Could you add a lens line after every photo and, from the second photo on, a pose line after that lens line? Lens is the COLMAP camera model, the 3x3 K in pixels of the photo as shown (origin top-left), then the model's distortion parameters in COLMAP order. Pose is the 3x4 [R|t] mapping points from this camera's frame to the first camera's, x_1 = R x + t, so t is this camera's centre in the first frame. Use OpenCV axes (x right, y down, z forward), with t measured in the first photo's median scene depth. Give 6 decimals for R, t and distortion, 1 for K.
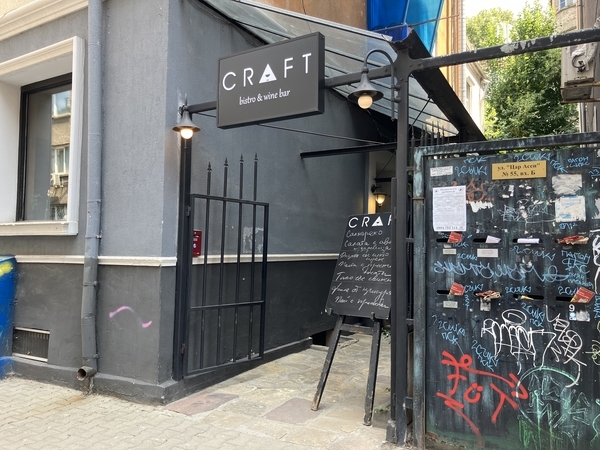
lens RADIAL K [[486.6, 0, 301.8], [0, 486.6, 222.1], [0, 0, 1]] dist [0.018226, -0.026649]
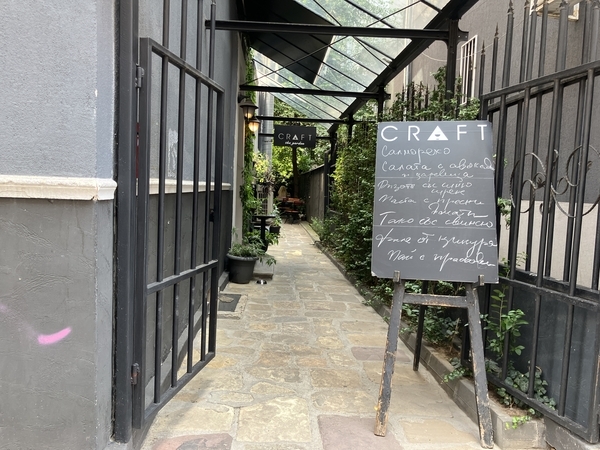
lens RADIAL K [[486.6, 0, 298.6], [0, 486.6, 230.6], [0, 0, 1]] dist [0.018226, -0.026649]
pose [[0.848144, -0.026213, 0.529117, -0.351324], [-0.056437, 0.988621, 0.139441, 0.046314], [-0.526751, -0.148128, 0.837013, 0.533543]]
